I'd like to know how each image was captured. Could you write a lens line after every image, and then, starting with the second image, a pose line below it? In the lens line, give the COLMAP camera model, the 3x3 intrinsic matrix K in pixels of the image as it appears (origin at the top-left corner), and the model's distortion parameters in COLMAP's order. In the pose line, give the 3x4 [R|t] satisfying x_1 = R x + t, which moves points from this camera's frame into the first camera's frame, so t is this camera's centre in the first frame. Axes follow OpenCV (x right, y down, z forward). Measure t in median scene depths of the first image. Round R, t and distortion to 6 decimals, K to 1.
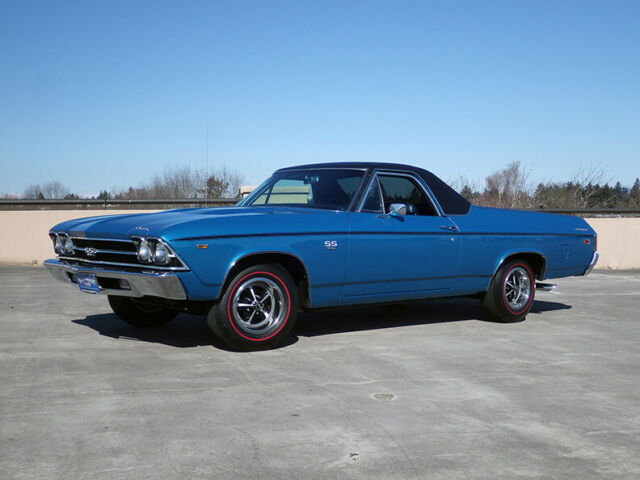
lens RADIAL K [[1229.2, 0, 257.8], [0, 1229.2, 240.0], [0, 0, 1]] dist [0.013765, 0.121101]
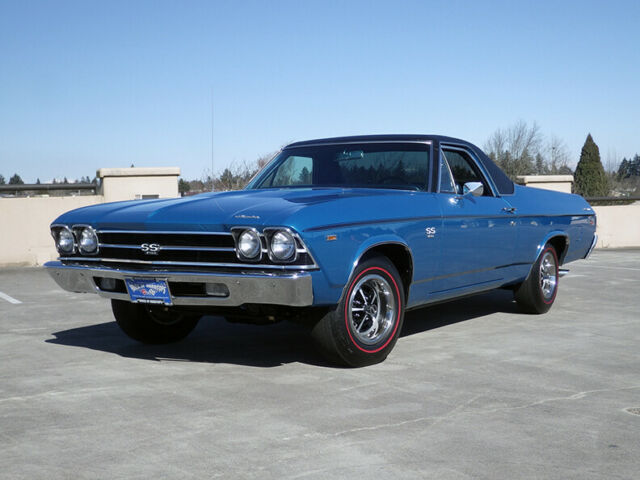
lens RADIAL K [[1229.2, 0, 257.8], [0, 1229.2, 240.0], [0, 0, 1]] dist [0.013765, 0.121101]
pose [[0.923812, -0.029076, 0.381741, -0.351311], [0.025778, 0.999573, 0.013751, -0.004893], [-0.381978, -0.002863, 0.924167, 0.261291]]
